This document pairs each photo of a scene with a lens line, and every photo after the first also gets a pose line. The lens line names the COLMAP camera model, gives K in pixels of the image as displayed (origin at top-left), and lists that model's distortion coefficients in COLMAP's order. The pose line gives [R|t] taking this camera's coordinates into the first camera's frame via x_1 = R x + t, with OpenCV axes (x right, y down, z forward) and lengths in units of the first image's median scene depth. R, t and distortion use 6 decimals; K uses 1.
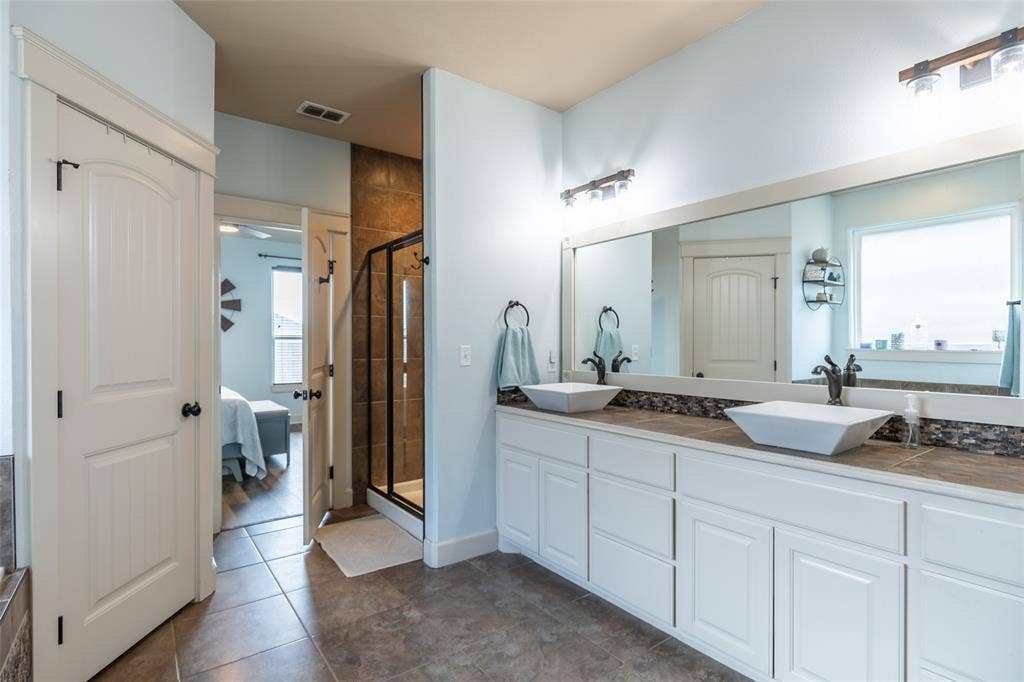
lens RADIAL K [[469.2, 0, 513.4], [0, 469.2, 341.7], [0, 0, 1]] dist [-0.000674, 0.000176]
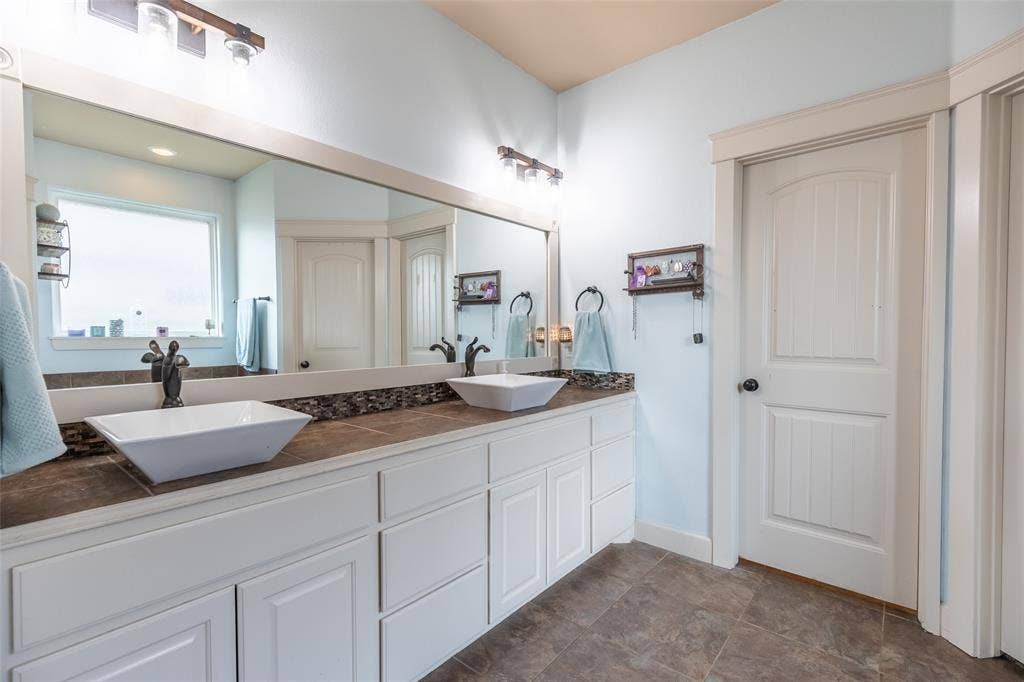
lens RADIAL K [[469.2, 0, 516.0], [0, 469.2, 340.1], [0, 0, 1]] dist [-0.000674, 0.000176]
pose [[-0.213286, -0.016017, 0.976858, -0.461065], [-0.002200, 0.999871, 0.015914, 0.013530], [-0.976987, 0.001245, -0.213294, 0.903463]]
